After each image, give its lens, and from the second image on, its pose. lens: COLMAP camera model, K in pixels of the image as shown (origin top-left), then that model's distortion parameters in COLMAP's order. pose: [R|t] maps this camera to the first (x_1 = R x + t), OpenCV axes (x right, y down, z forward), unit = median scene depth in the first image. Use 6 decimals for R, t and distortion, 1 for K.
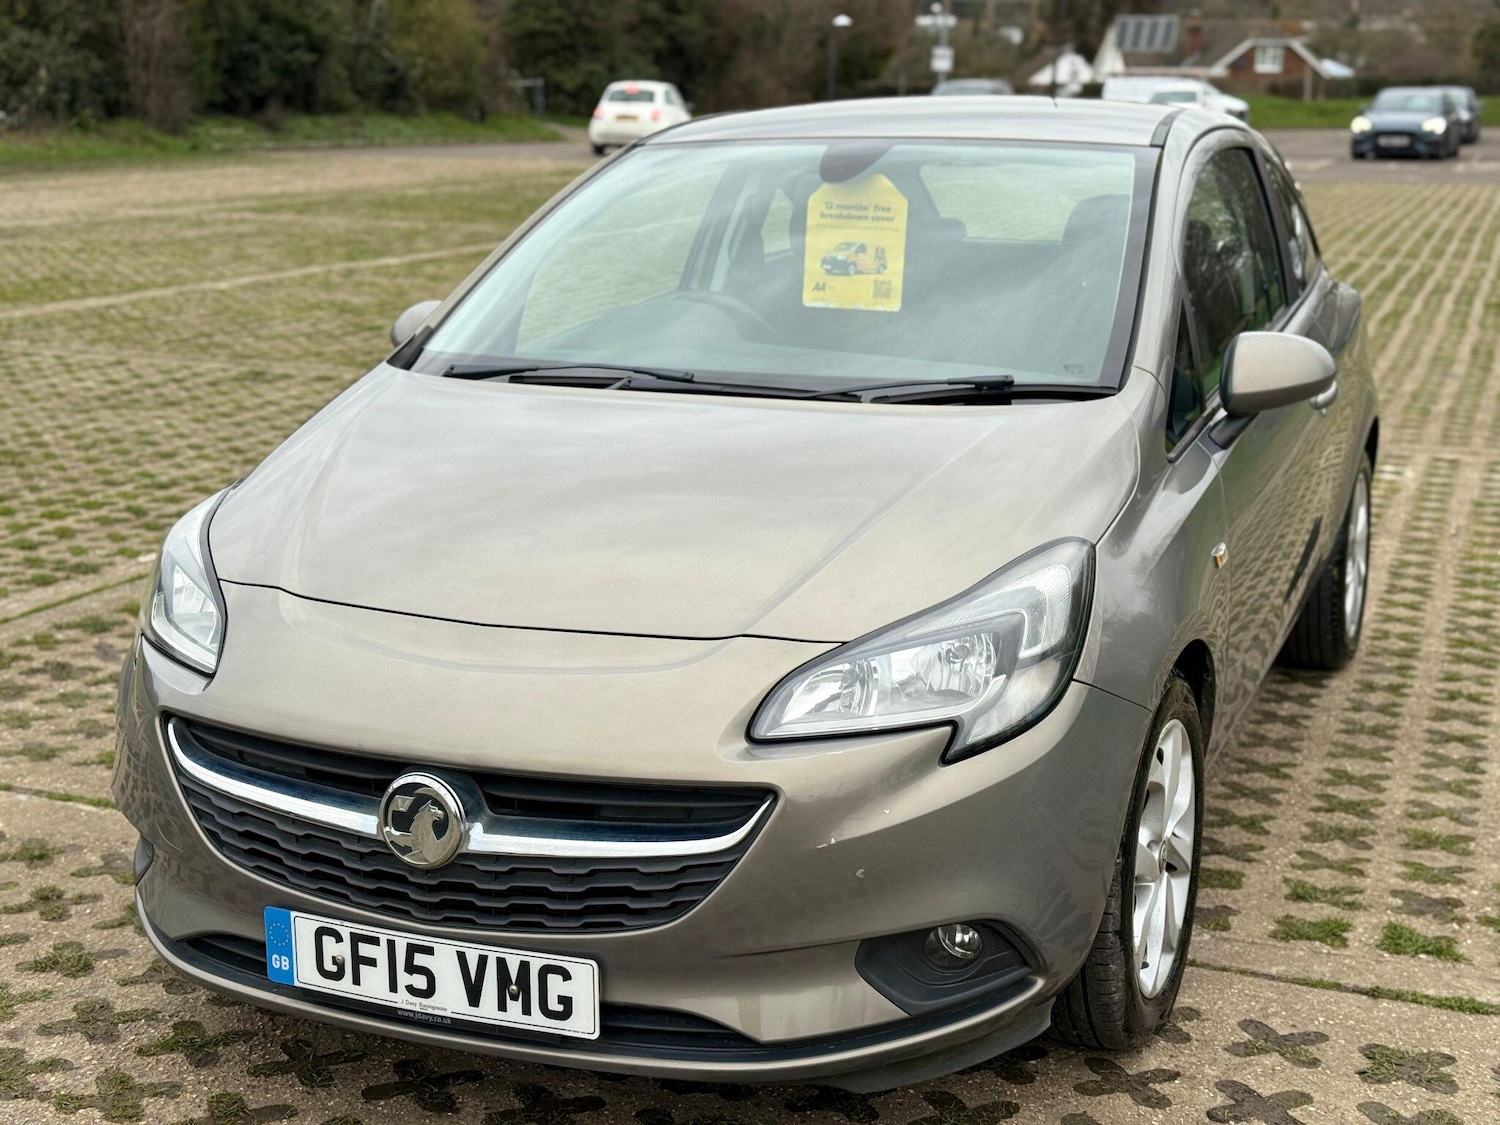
lens RADIAL K [[2089.5, 0, 750.0], [0, 2089.5, 562.5], [0, 0, 1]] dist [0.175510, -0.445876]
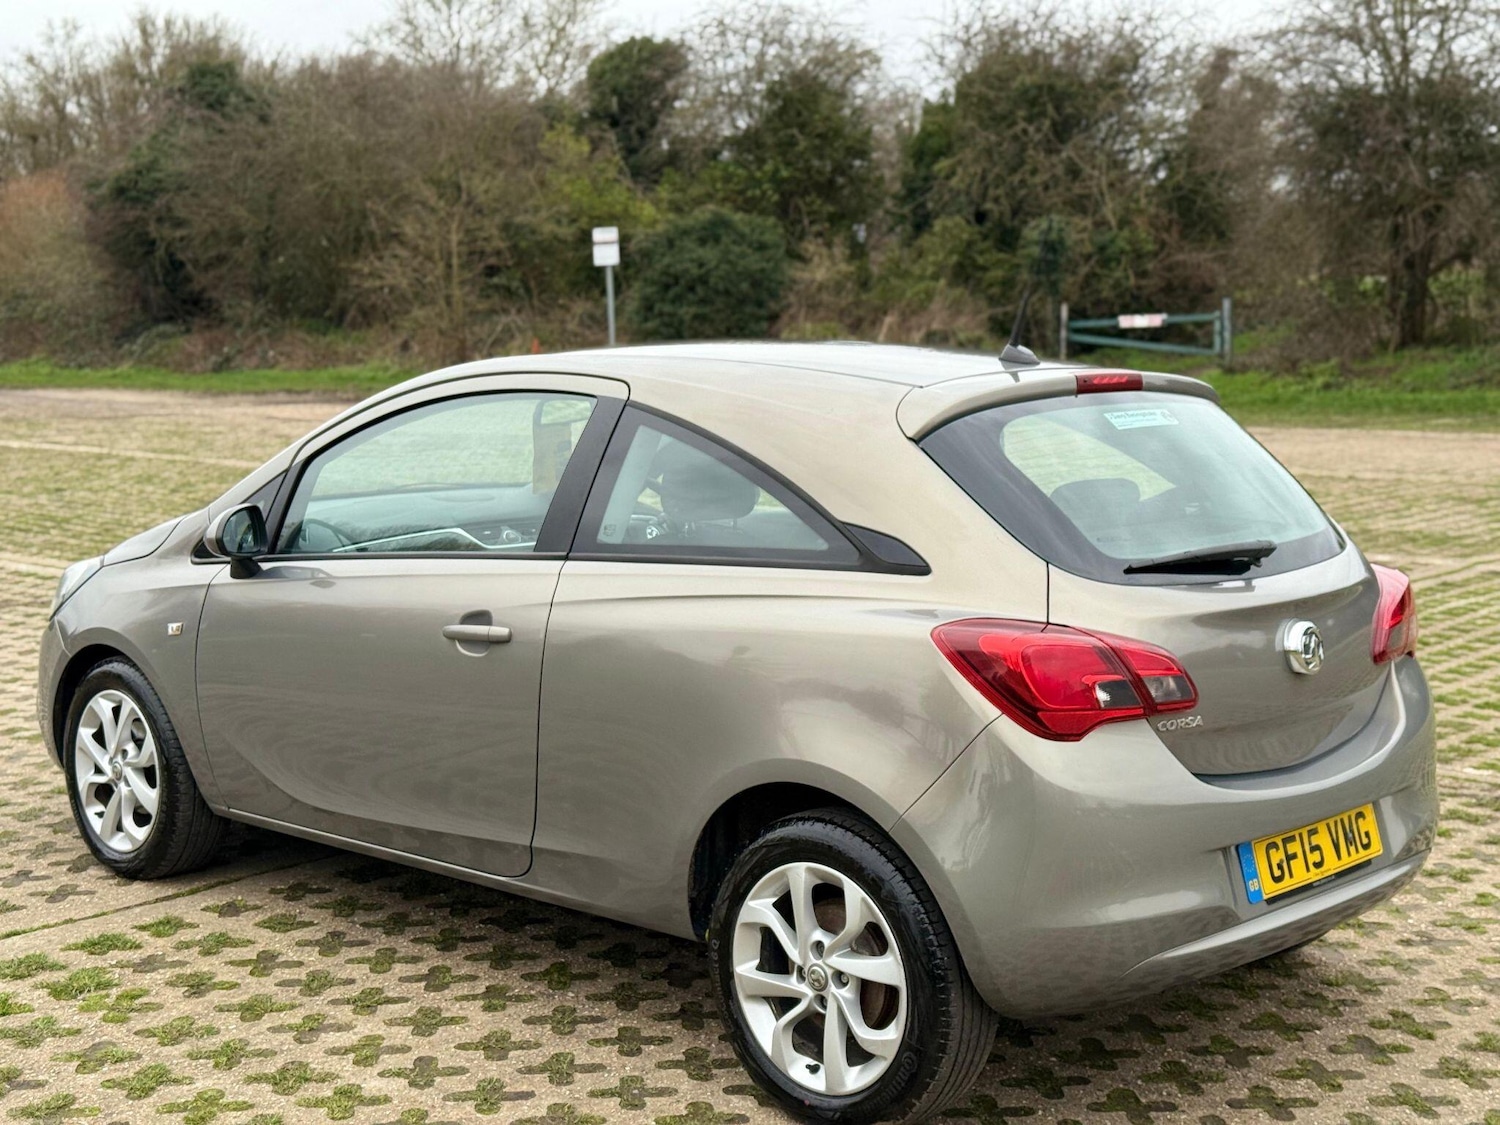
lens RADIAL K [[2089.5, 0, 750.0], [0, 2089.5, 562.5], [0, 0, 1]] dist [0.175510, -0.445876]
pose [[-0.359200, 0.109662, -0.926795, 1.551657], [-0.203702, 0.959915, 0.192530, -0.447017], [0.910759, 0.257947, -0.322463, 1.939143]]
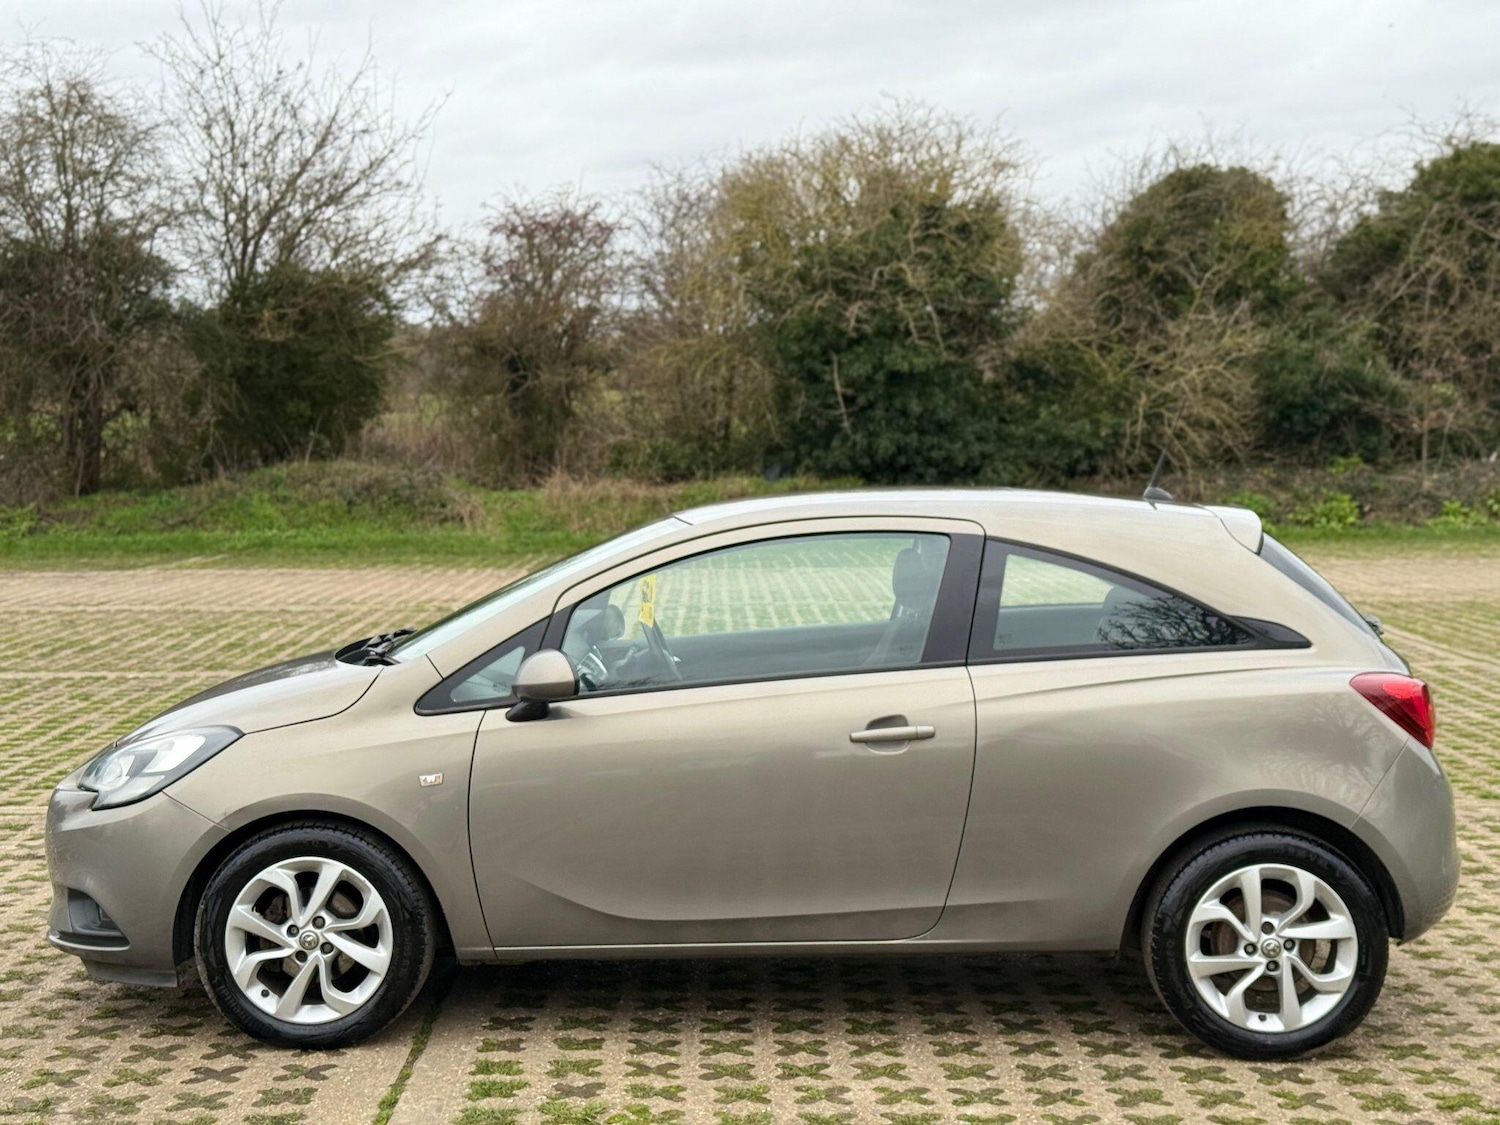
lens RADIAL K [[2087.1, 0, 744.7], [0, 2087.1, 565.8], [0, 0, 1]] dist [0.198043, -0.535282]
pose [[0.361568, 0.048367, -0.931090, 1.821764], [-0.196688, 0.980135, -0.025464, -0.171171], [0.911363, 0.192341, 0.363898, 0.640127]]
